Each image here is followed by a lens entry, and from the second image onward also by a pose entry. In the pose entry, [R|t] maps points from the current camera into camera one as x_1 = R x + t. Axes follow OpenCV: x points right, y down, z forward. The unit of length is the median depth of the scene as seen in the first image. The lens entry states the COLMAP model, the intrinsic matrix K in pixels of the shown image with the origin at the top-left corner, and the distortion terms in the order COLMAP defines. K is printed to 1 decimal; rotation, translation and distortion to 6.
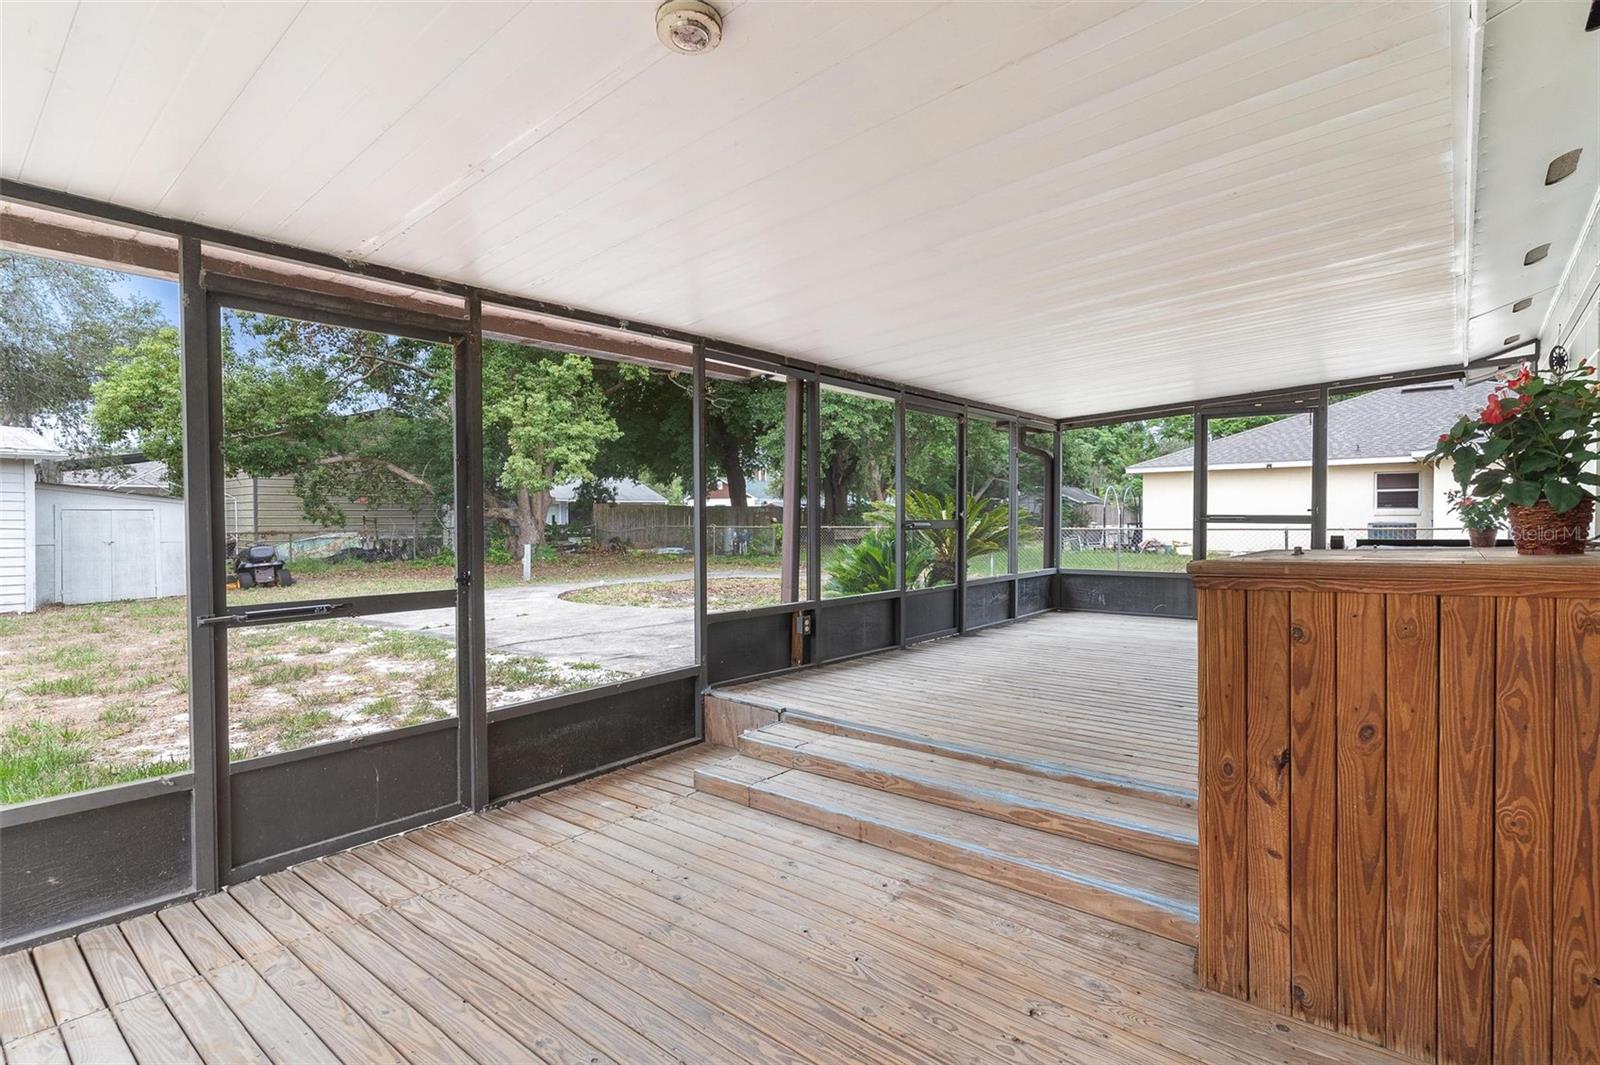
lens RADIAL K [[782.3, 0, 800.0], [0, 782.3, 532.5], [0, 0, 1]] dist [-0.003315, -0.000536]
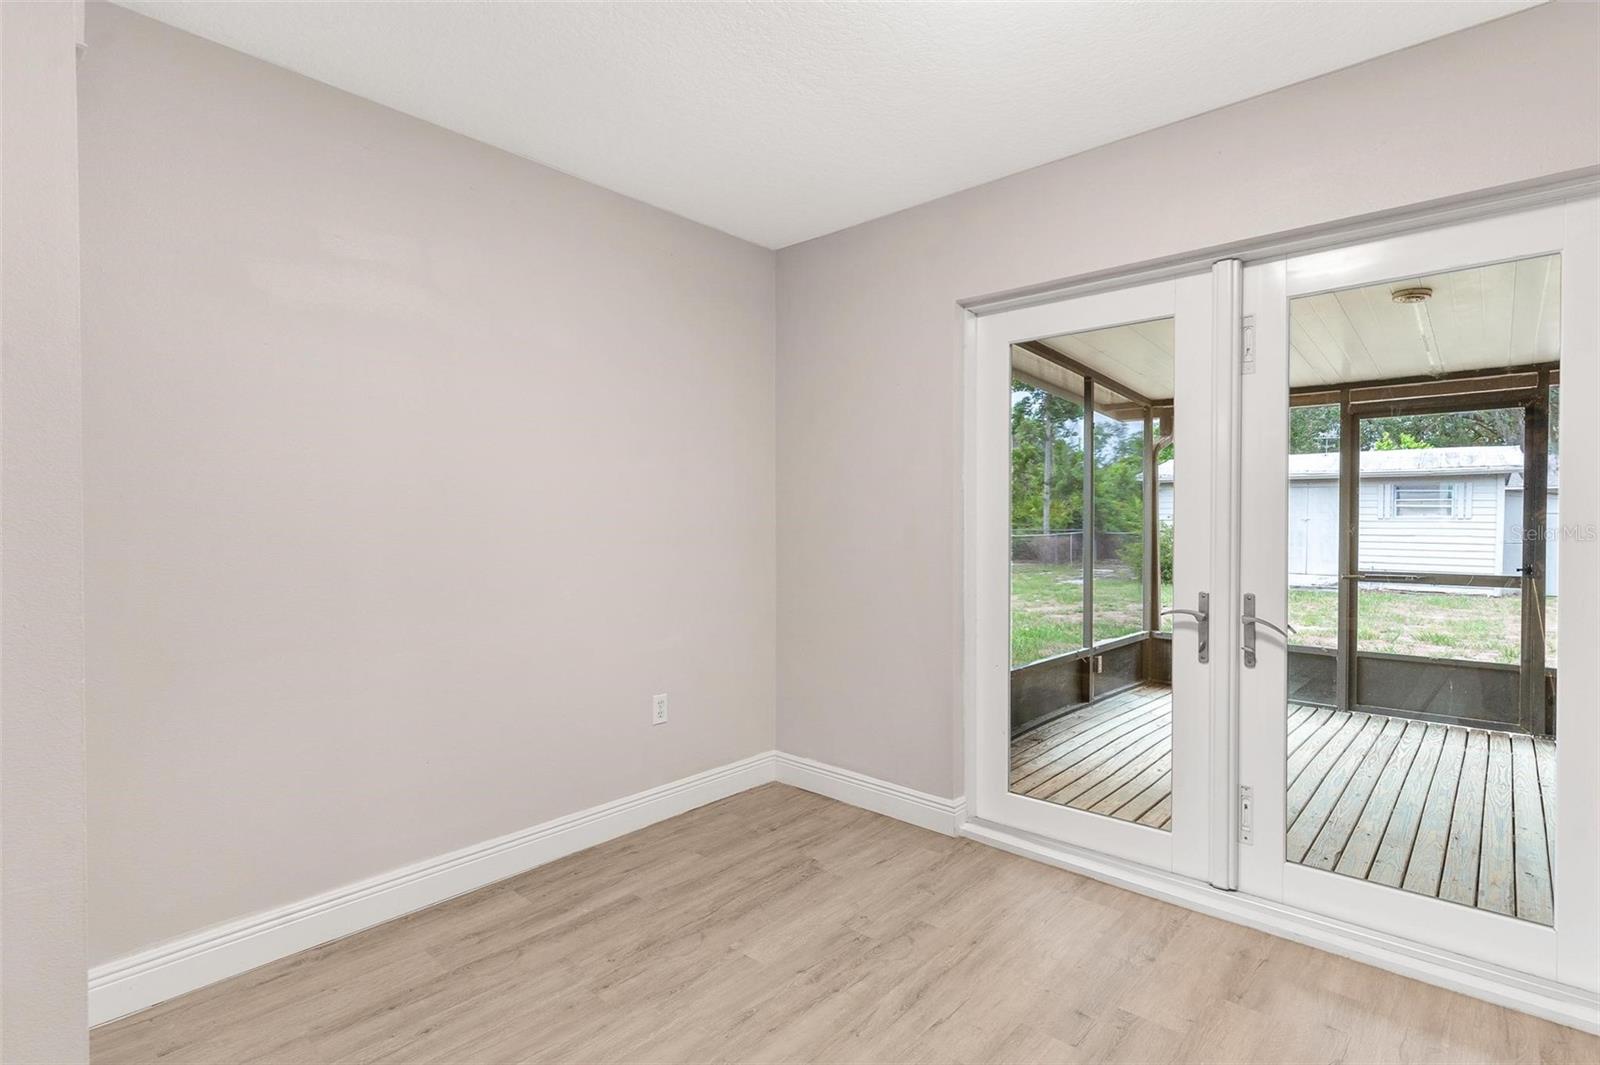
lens RADIAL K [[782.3, 0, 800.0], [0, 782.3, 532.5], [0, 0, 1]] dist [-0.003315, -0.000536]
pose [[-0.030871, 0.019649, -0.999330, 0.292517], [-0.019237, 0.999610, 0.020249, -0.003516], [0.999338, 0.019849, -0.030481, -0.079996]]
